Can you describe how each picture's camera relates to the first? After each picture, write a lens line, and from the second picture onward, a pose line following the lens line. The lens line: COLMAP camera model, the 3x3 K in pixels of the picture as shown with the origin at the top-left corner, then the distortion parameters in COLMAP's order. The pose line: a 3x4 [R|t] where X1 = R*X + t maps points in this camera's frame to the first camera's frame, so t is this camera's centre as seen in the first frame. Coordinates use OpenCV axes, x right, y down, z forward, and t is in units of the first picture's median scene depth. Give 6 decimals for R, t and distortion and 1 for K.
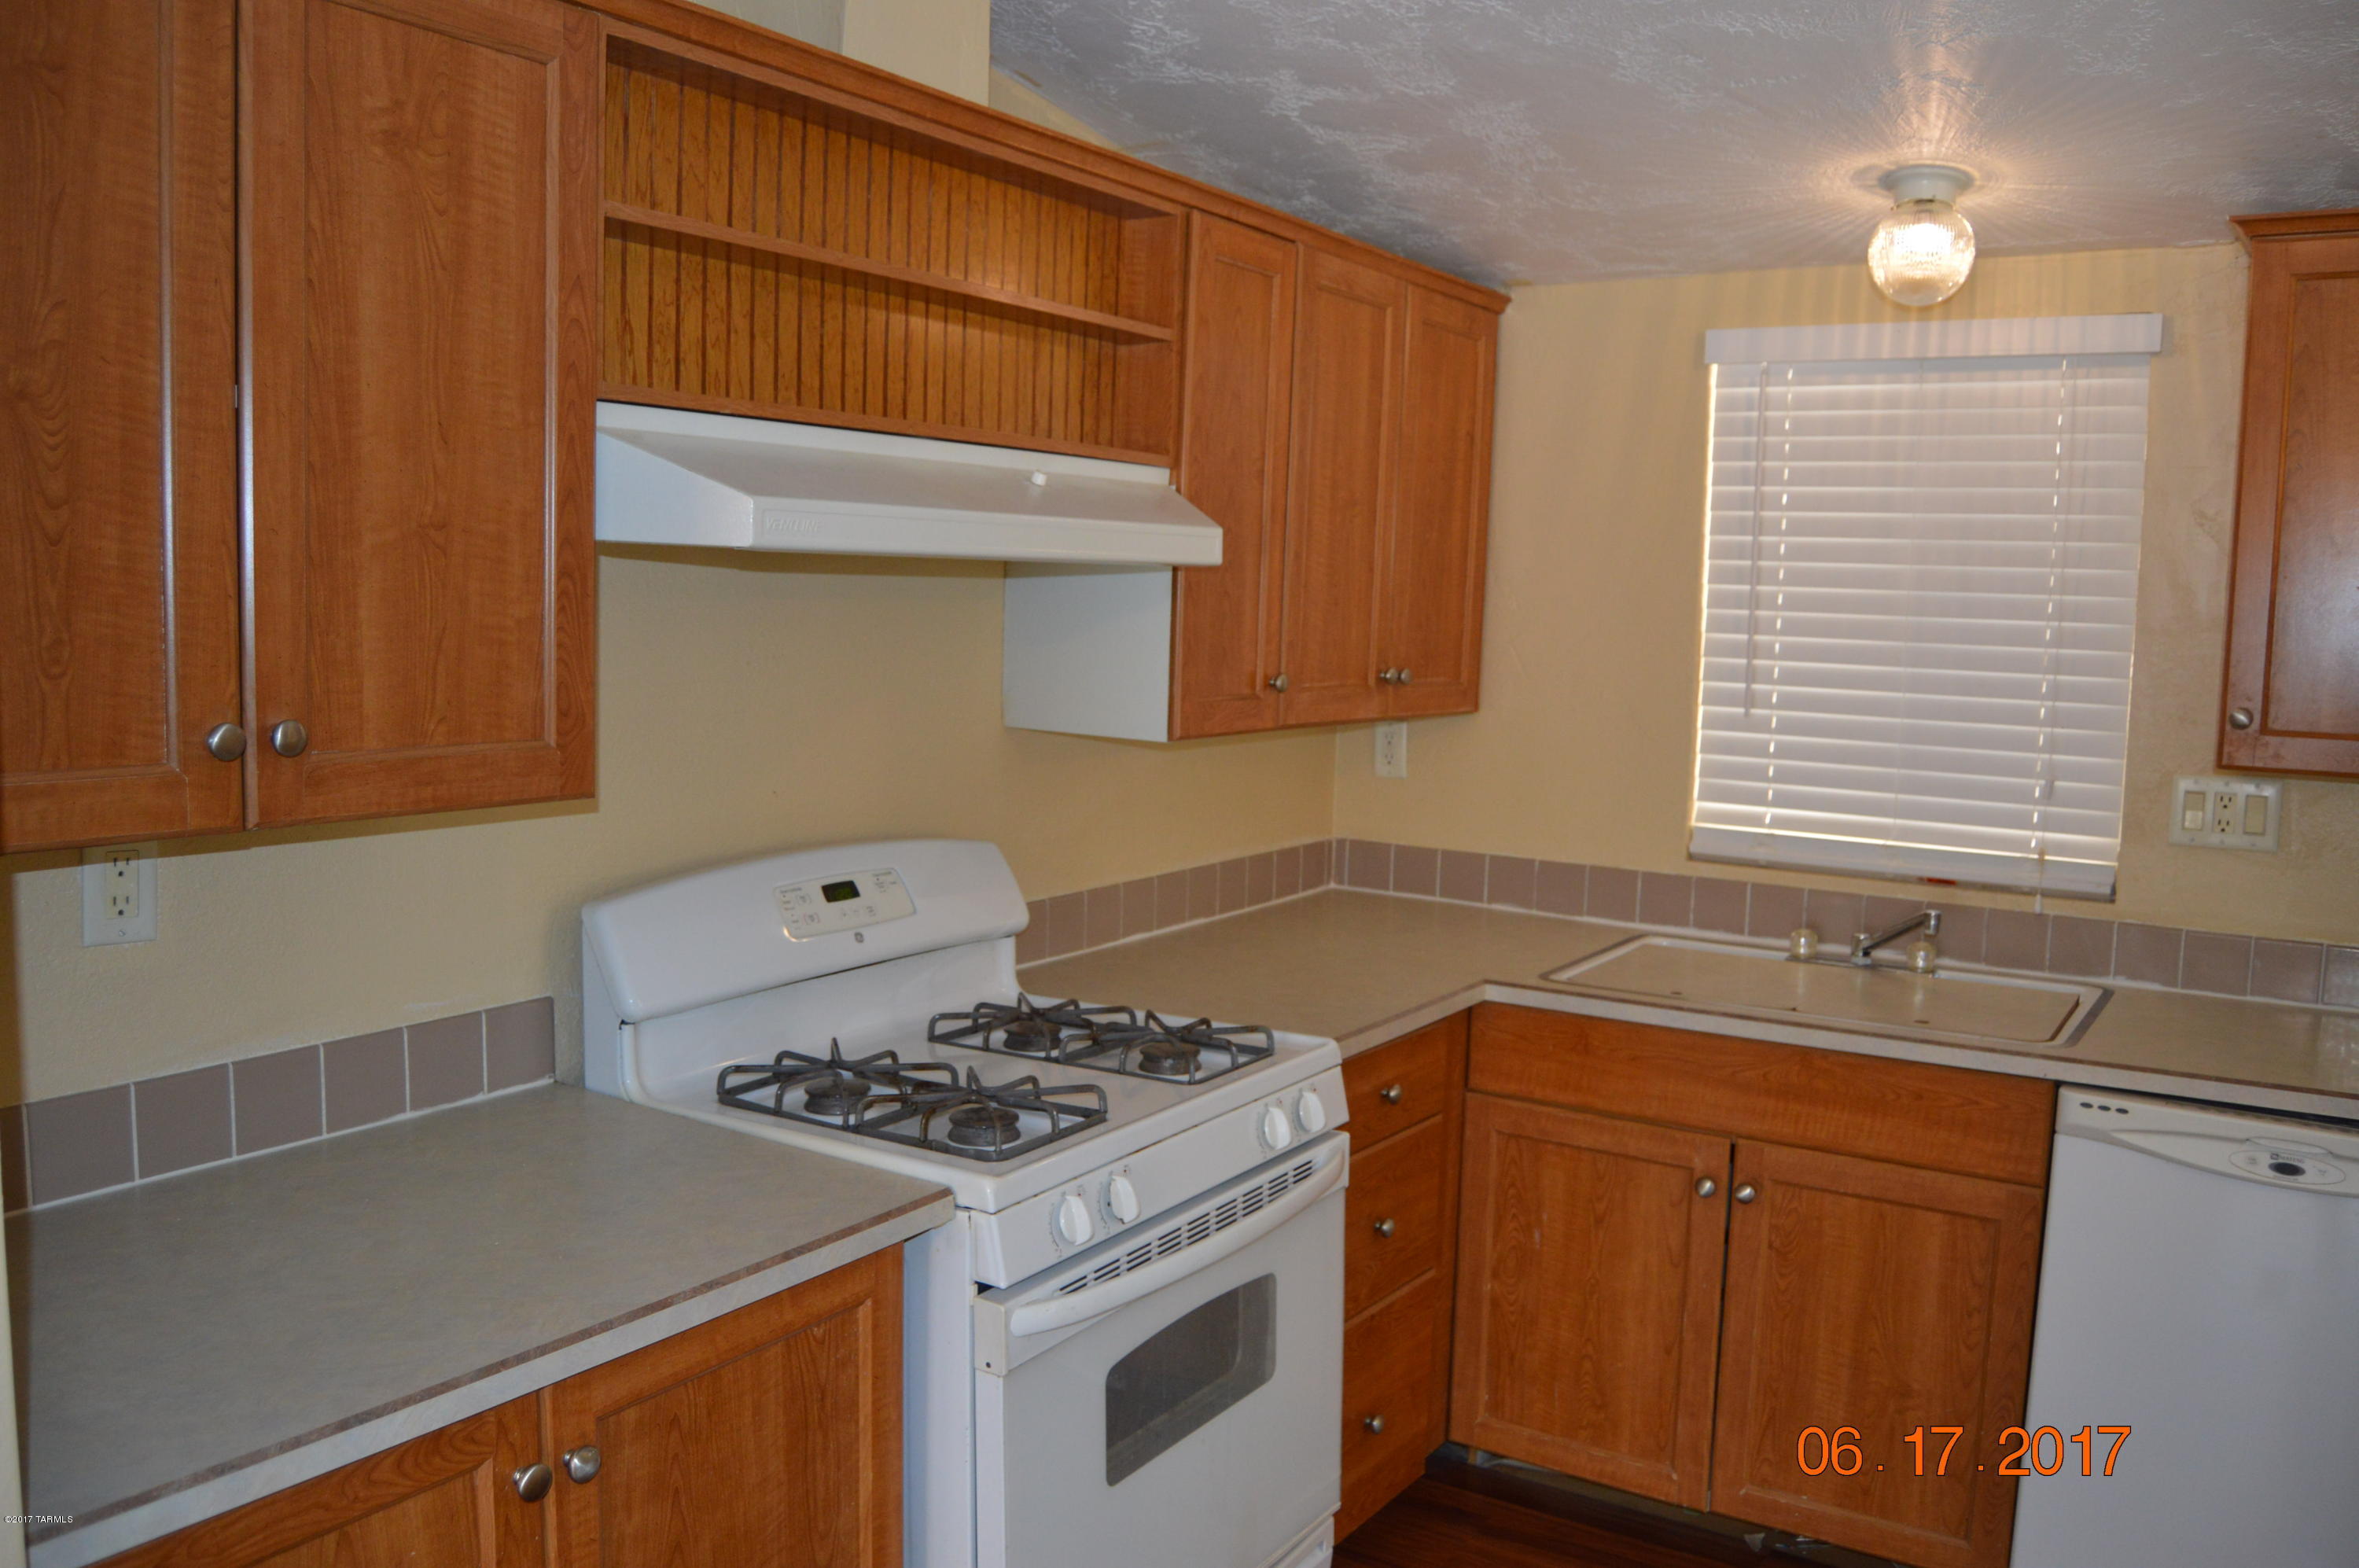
lens RADIAL K [[1869.6, 0, 1189.4], [0, 1869.6, 786.9], [0, 0, 1]] dist [-0.098302, 0.040331]
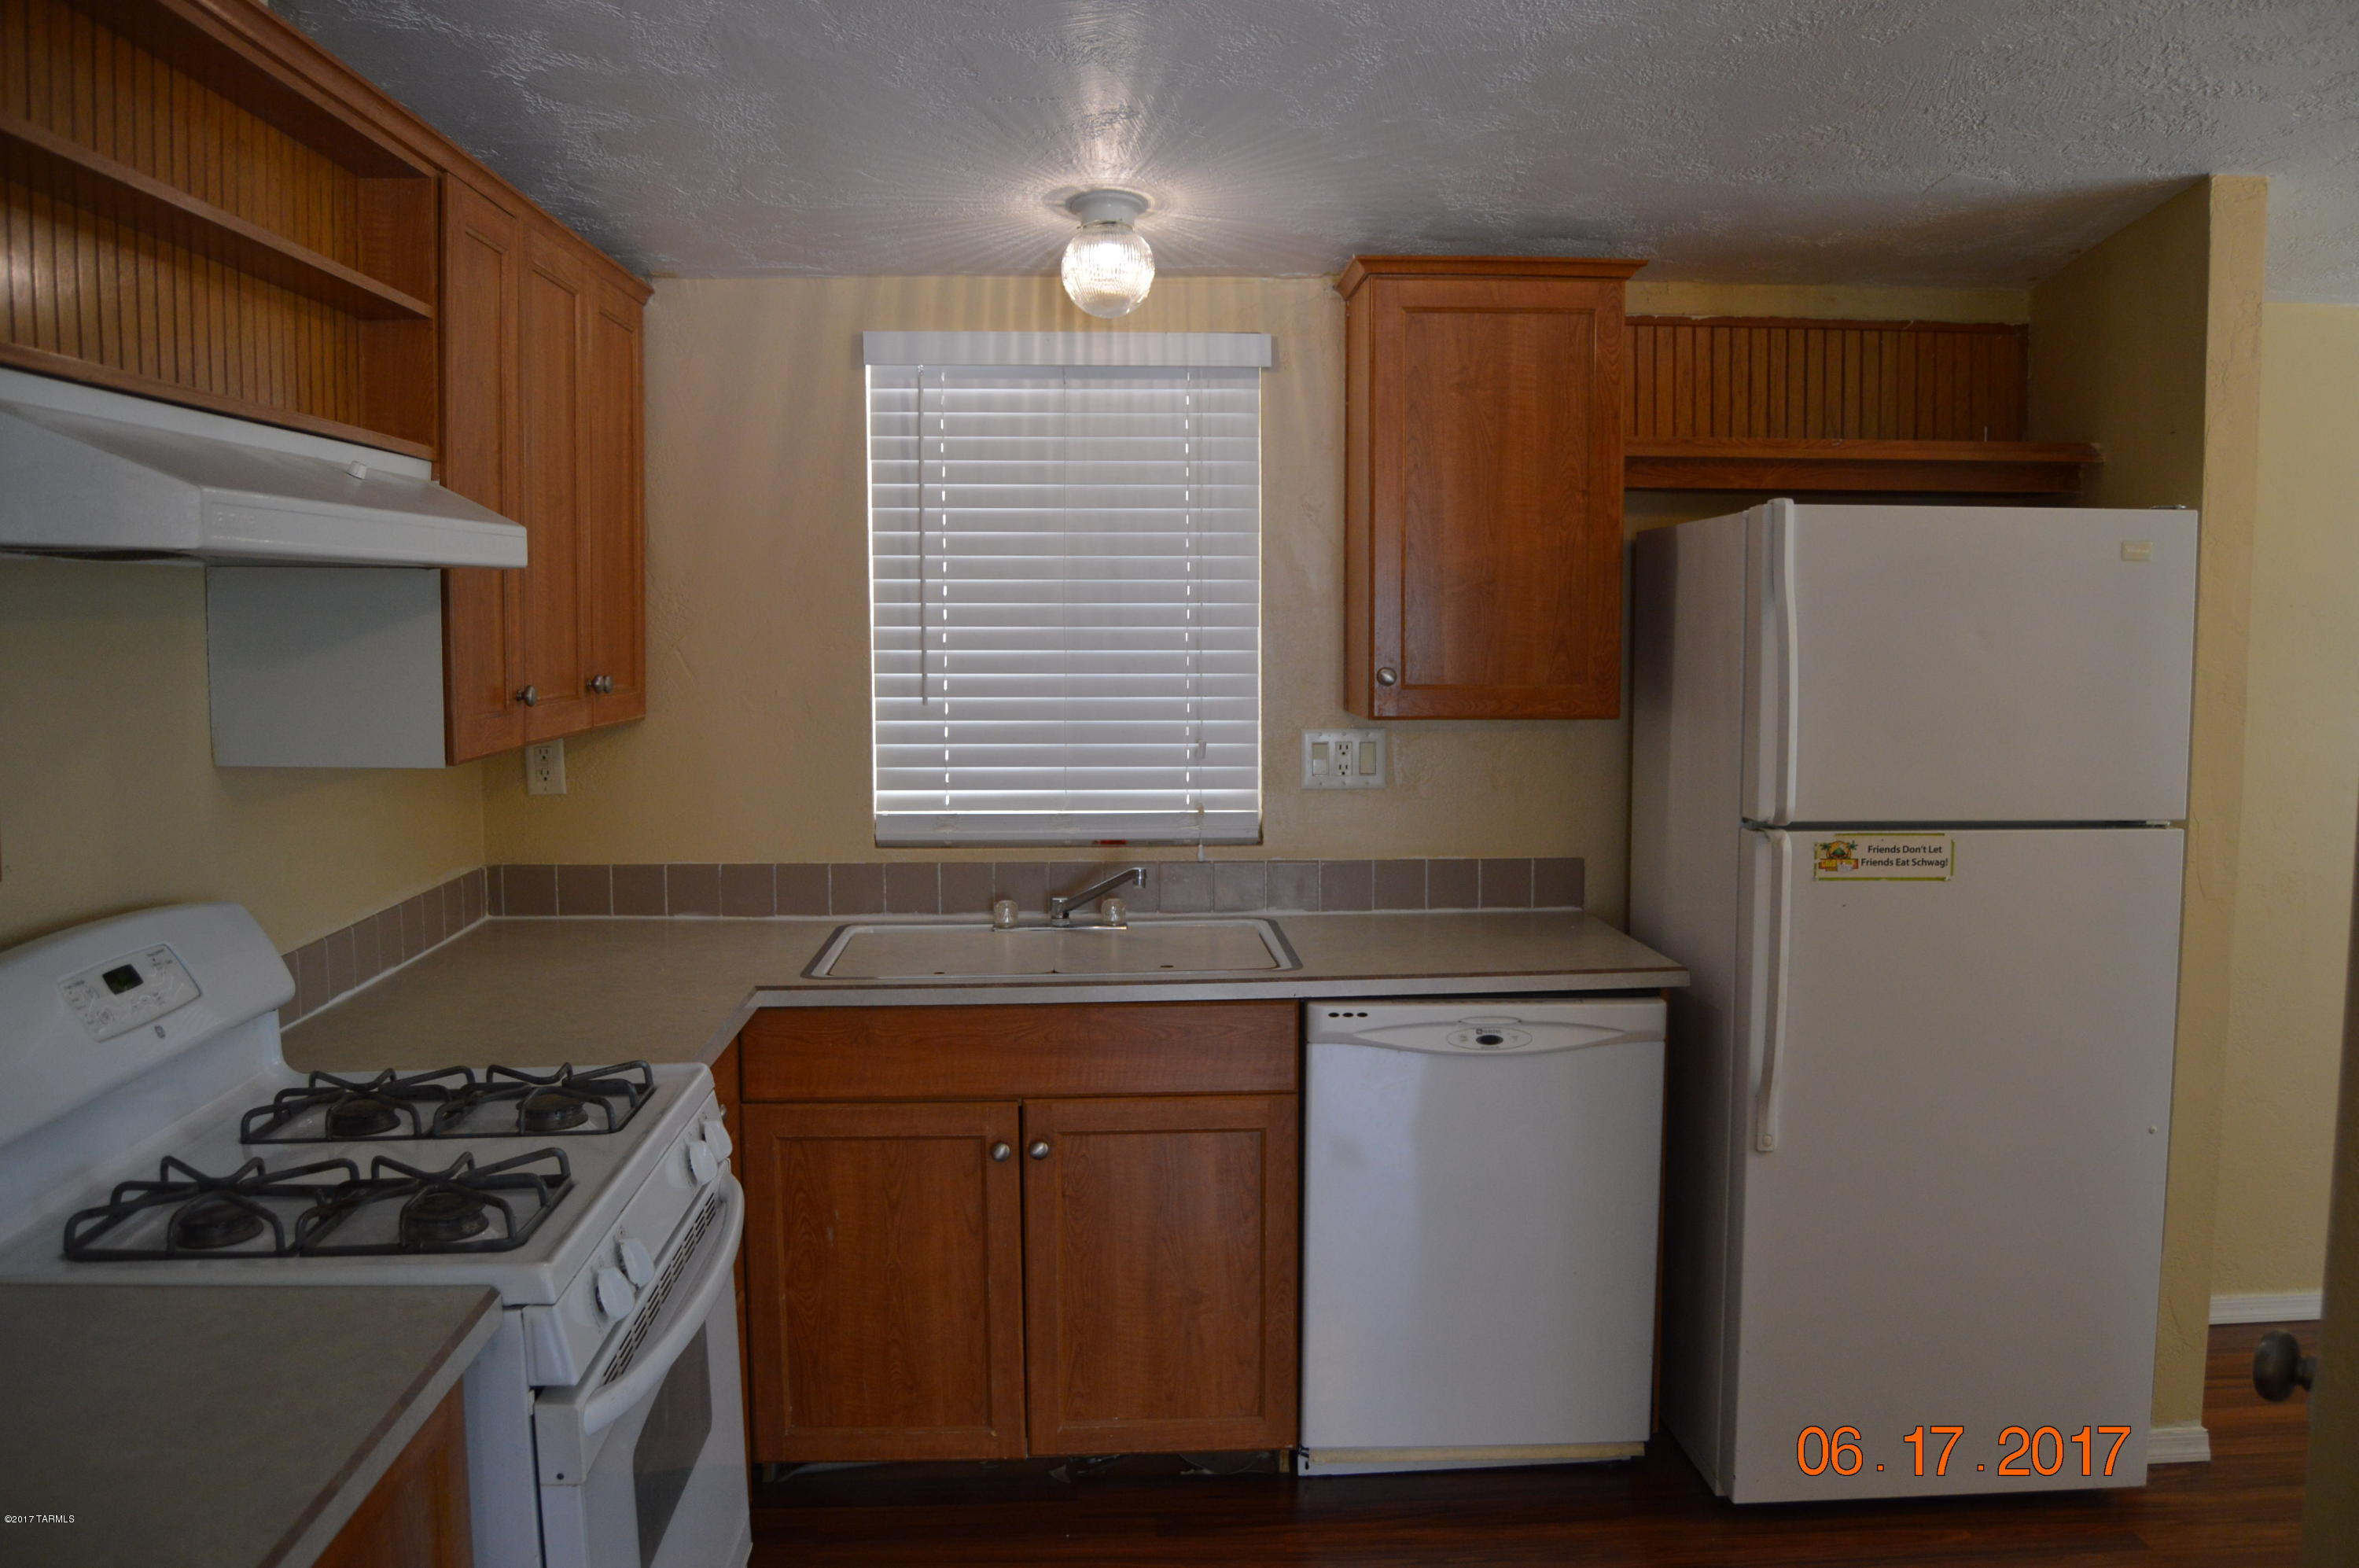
lens RADIAL K [[1869.6, 0, 1189.4], [0, 1869.6, 786.9], [0, 0, 1]] dist [-0.098302, 0.040331]
pose [[0.807068, -0.082928, 0.584606, -0.236538], [0.084301, 0.996129, 0.024923, -0.006560], [-0.584410, 0.029168, 0.810934, 0.077751]]
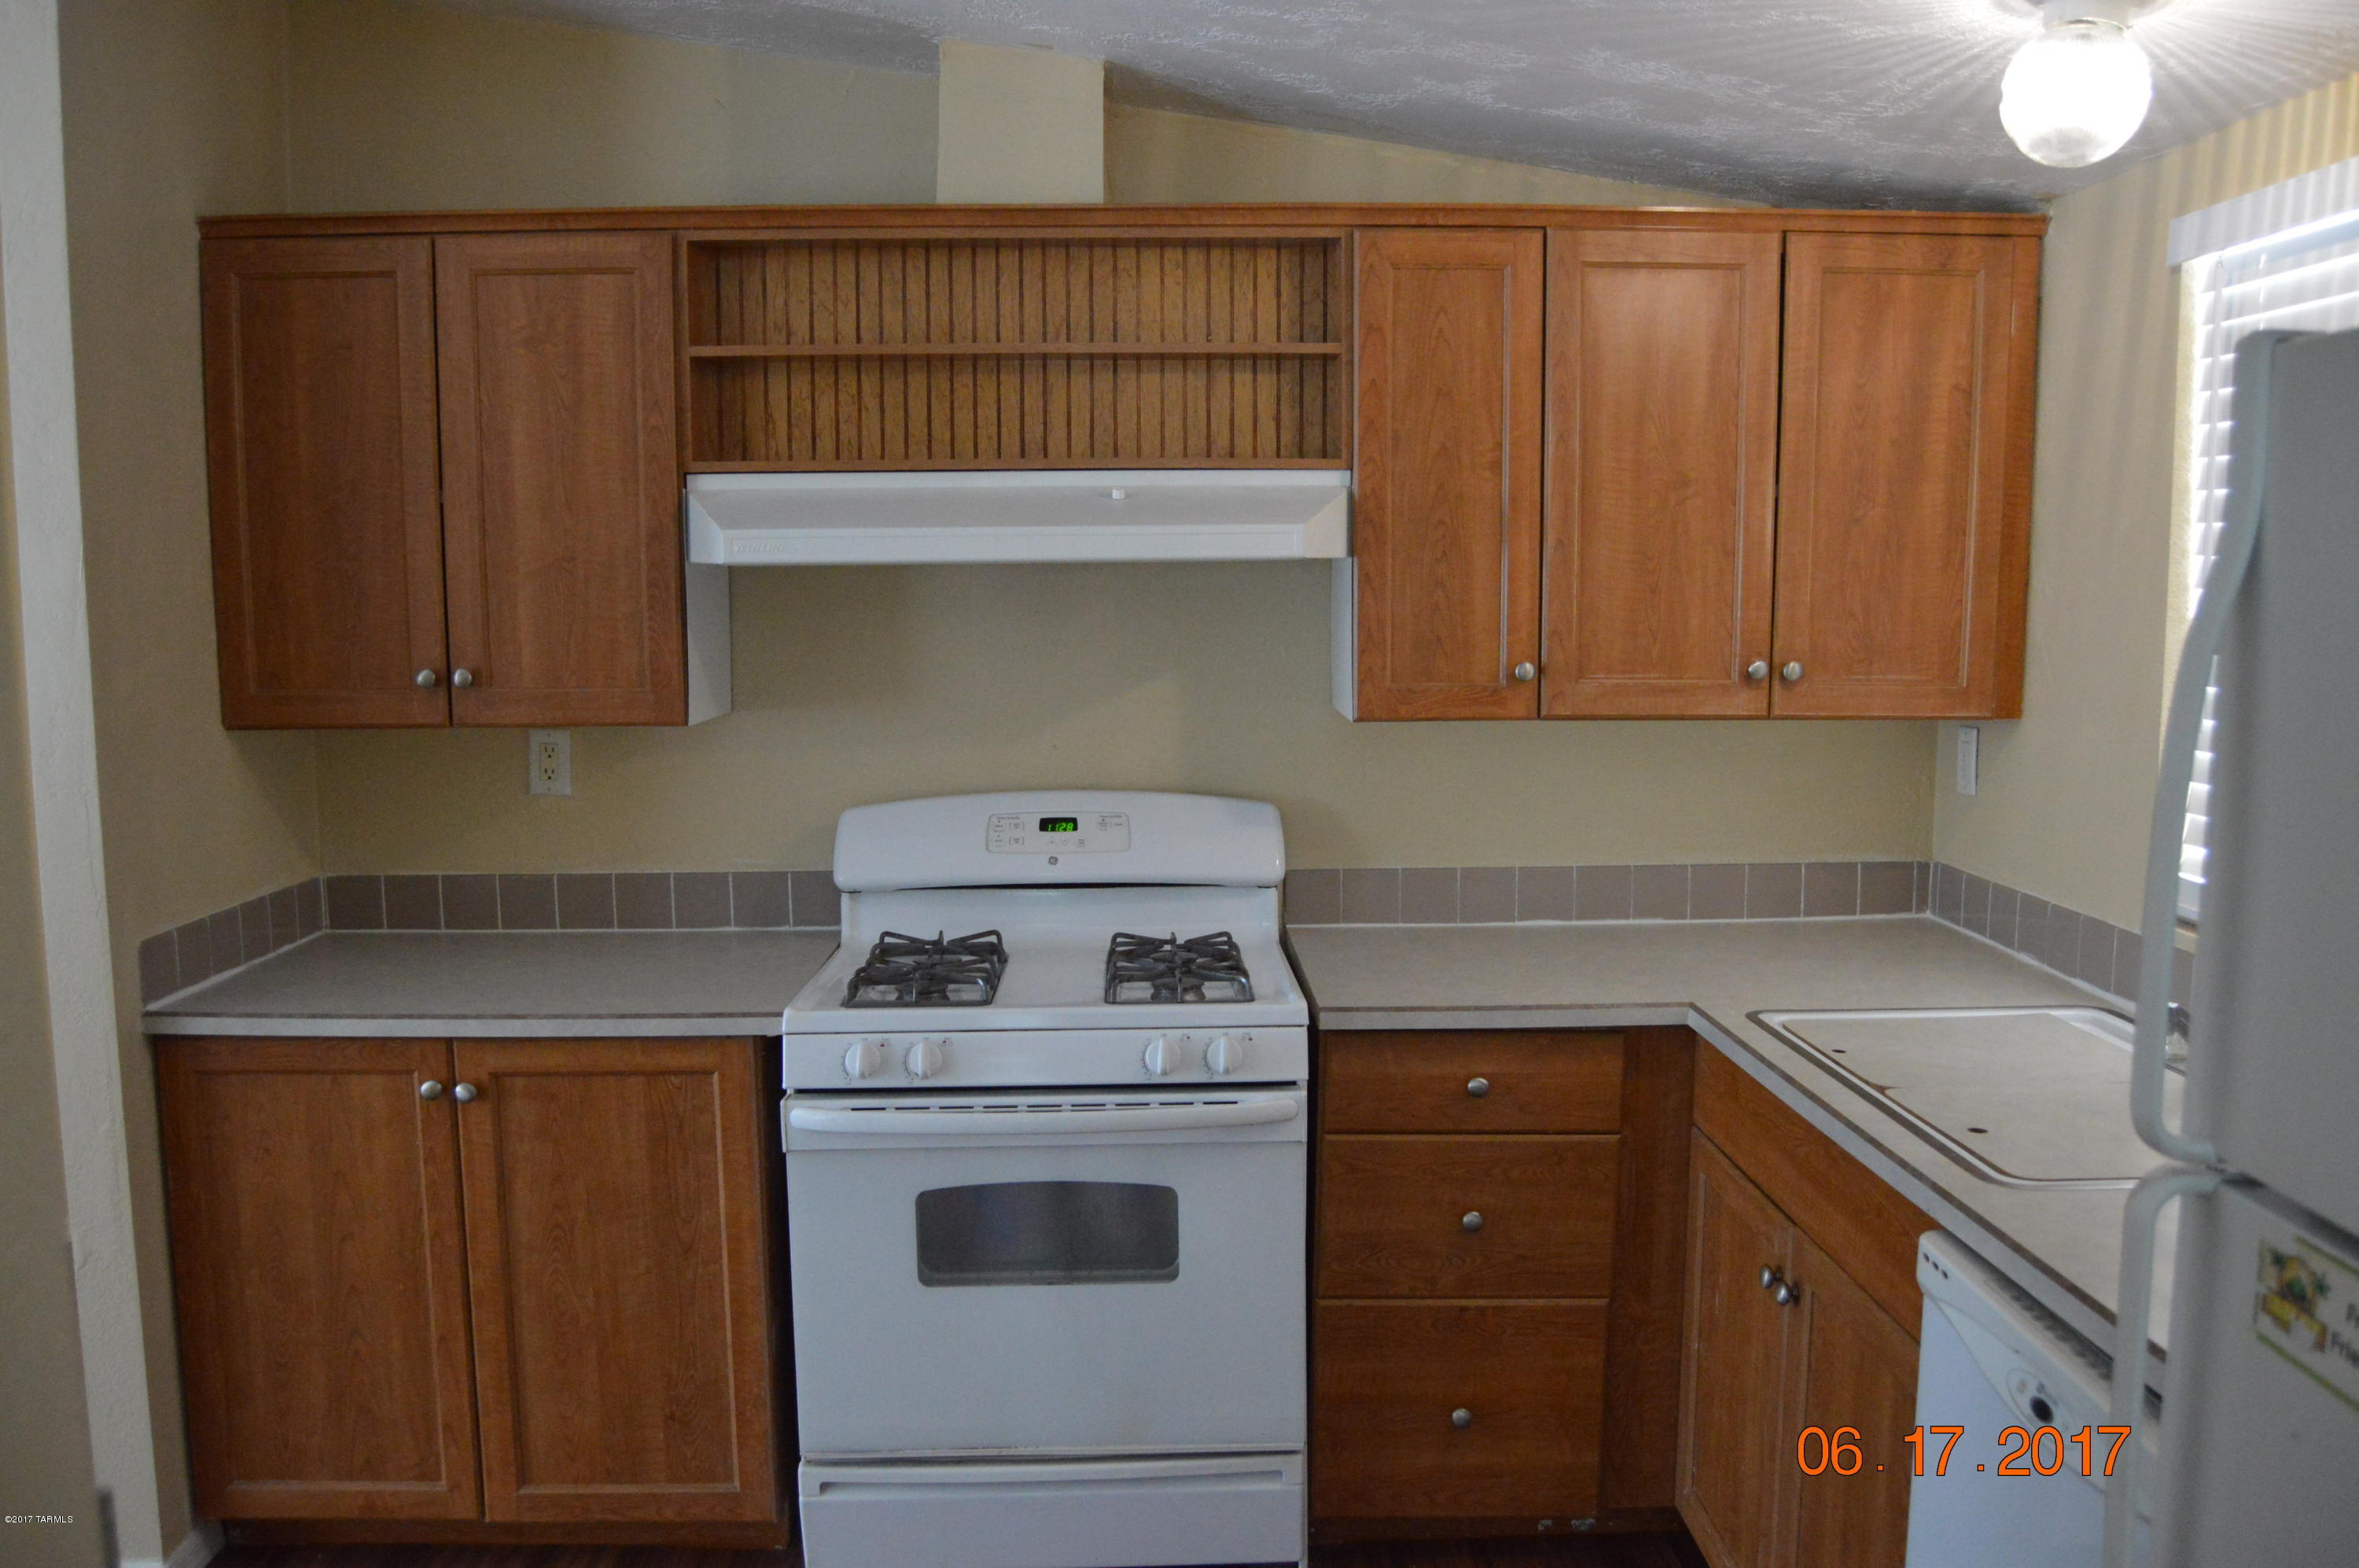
lens RADIAL K [[1872.0, 0, 1179.8], [0, 1872.0, 795.0], [0, 0, 1]] dist [-0.088021, 0.011714]
pose [[0.559823, 0.064896, -0.826067, 0.817476], [-0.067863, 0.997170, 0.032347, -0.010263], [0.825828, 0.037951, 0.562643, 0.304708]]
